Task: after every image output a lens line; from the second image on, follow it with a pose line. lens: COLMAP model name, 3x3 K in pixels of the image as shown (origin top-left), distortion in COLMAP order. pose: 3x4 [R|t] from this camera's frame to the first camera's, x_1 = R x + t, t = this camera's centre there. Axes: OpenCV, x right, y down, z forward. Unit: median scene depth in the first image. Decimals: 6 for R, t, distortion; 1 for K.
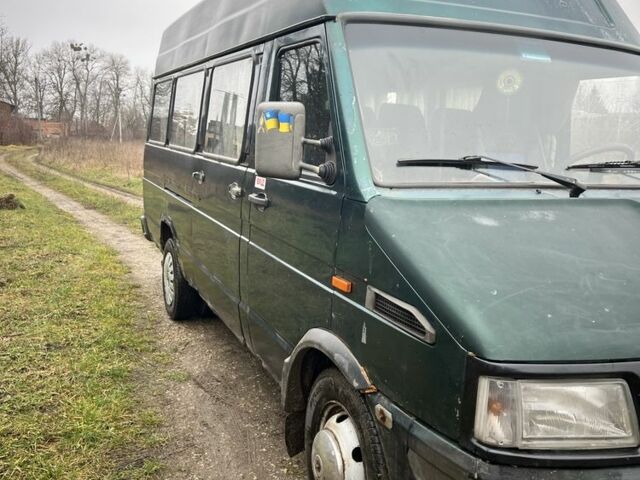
lens RADIAL K [[623.8, 0, 318.6], [0, 623.8, 241.7], [0, 0, 1]] dist [0.044590, 0.000000]
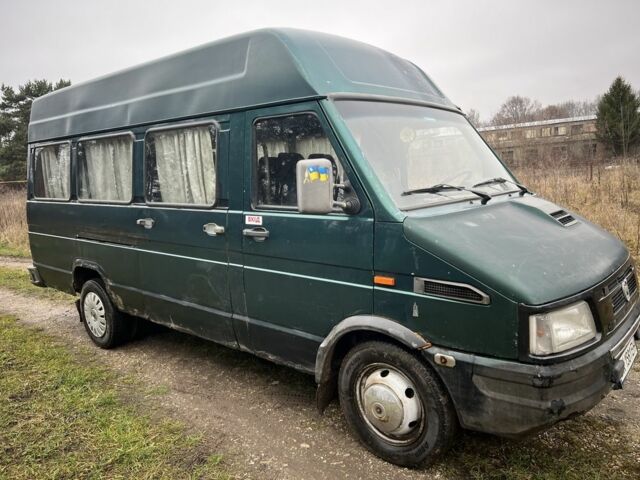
lens RADIAL K [[473.8, 0, 318.9], [0, 473.8, 242.2], [0, 0, 1]] dist [0.037916, -0.011417]
pose [[0.895811, -0.148642, 0.418841, -0.525408], [0.154868, 0.987746, 0.019310, -0.062933], [-0.416578, 0.047567, 0.907854, 0.056572]]
